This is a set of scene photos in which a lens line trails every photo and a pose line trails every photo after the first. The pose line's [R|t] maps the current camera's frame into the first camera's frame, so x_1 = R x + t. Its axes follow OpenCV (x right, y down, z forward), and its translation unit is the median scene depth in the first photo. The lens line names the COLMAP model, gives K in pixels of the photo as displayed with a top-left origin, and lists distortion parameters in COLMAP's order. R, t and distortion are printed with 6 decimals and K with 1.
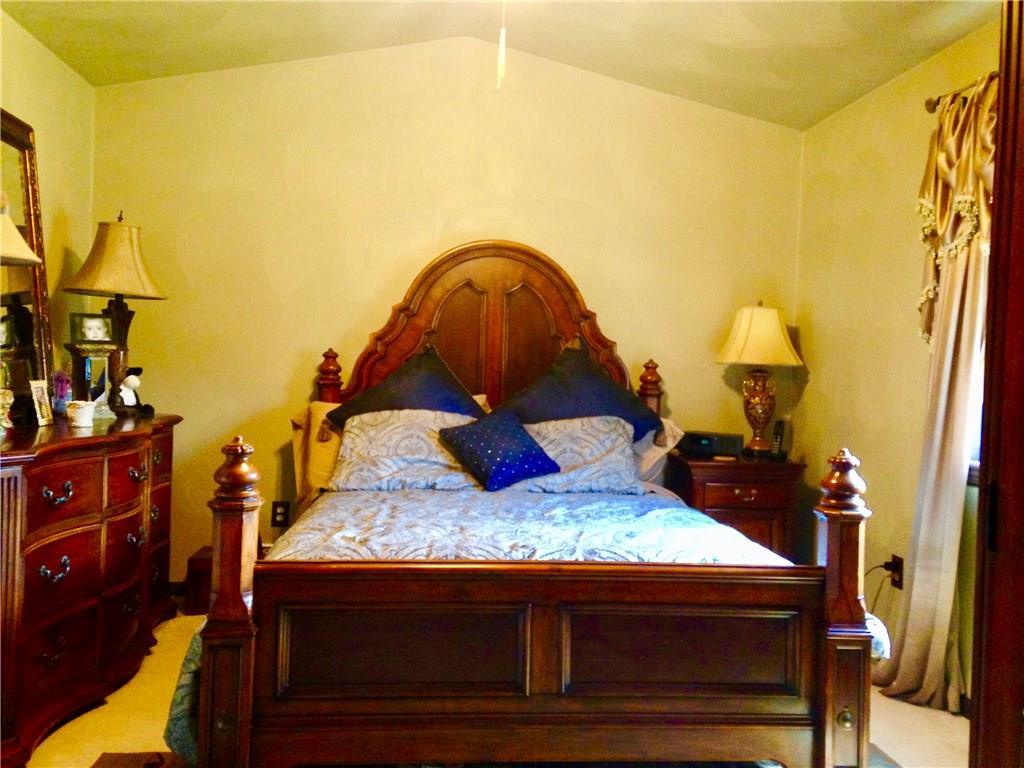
lens RADIAL K [[955.0, 0, 512.0], [0, 955.0, 384.0], [0, 0, 1]] dist [0.182189, -0.350122]
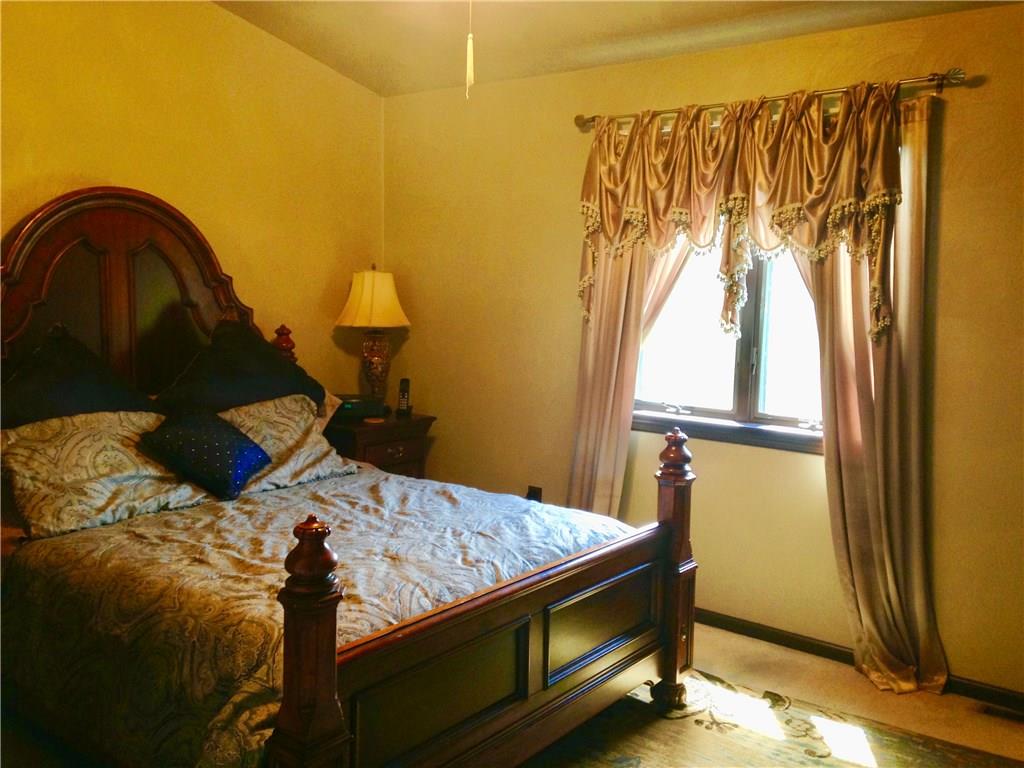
lens RADIAL K [[955.0, 0, 512.0], [0, 955.0, 384.0], [0, 0, 1]] dist [0.182189, -0.350122]
pose [[0.664529, -0.099375, 0.740625, -0.464227], [0.006564, 0.991856, 0.127195, -0.097221], [-0.747234, -0.079663, 0.659769, 0.211773]]
